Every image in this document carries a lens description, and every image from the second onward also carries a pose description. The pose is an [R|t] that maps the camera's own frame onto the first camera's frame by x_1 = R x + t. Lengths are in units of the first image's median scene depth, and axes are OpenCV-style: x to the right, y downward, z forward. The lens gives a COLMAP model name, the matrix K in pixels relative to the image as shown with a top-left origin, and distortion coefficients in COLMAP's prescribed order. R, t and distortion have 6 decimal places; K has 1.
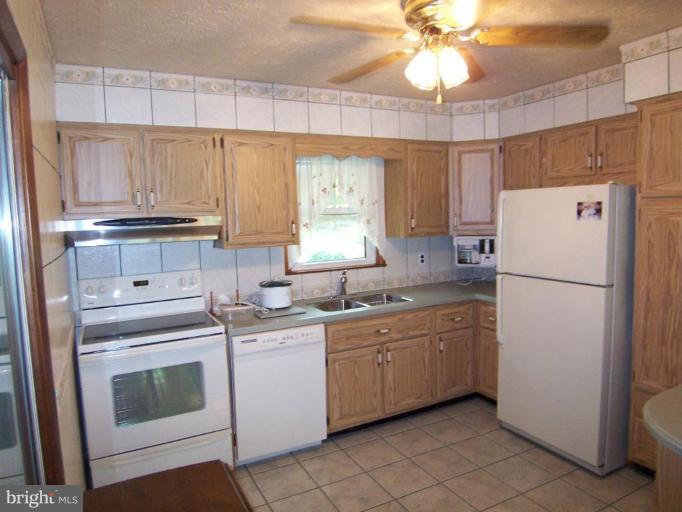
lens RADIAL K [[465.6, 0, 341.0], [0, 465.6, 256.0], [0, 0, 1]] dist [-0.001347, -0.058490]
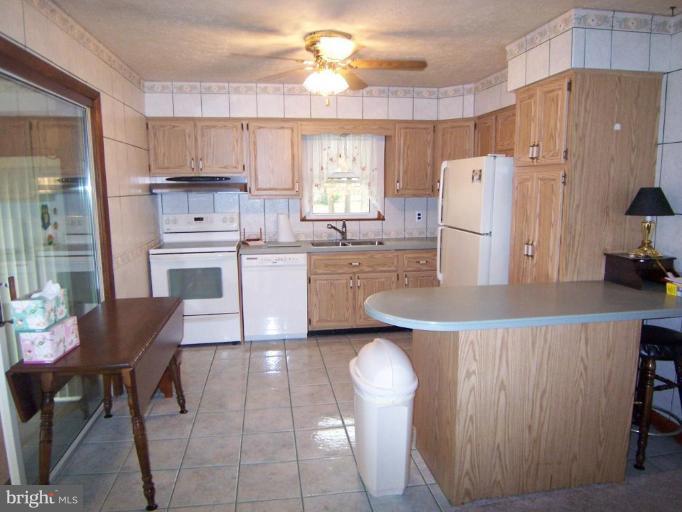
lens RADIAL K [[465.6, 0, 341.0], [0, 465.6, 256.0], [0, 0, 1]] dist [-0.001347, -0.058490]
pose [[0.947041, 0.071674, -0.313012, 0.499301], [-0.050747, 0.995928, 0.074509, 0.039793], [0.317078, -0.054679, 0.946822, -0.320530]]
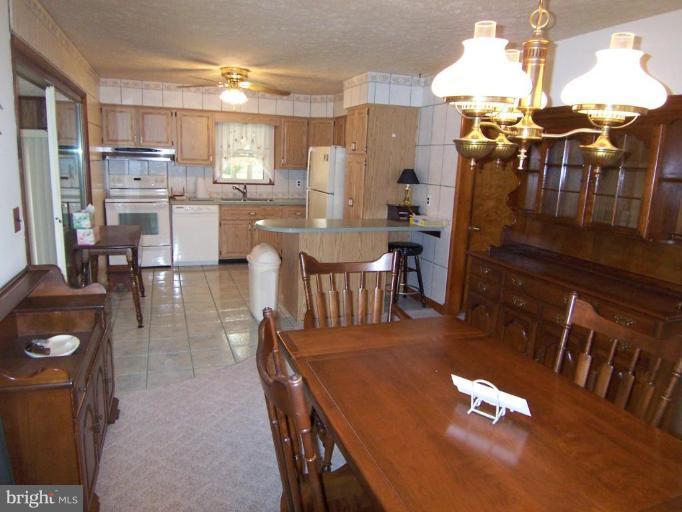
lens RADIAL K [[465.6, 0, 341.0], [0, 465.6, 256.0], [0, 0, 1]] dist [-0.001347, -0.058490]
pose [[0.989828, 0.094395, -0.106447, 0.733305], [-0.081730, 0.989687, 0.117645, 0.078028], [0.116454, -0.107748, 0.987334, -1.005609]]
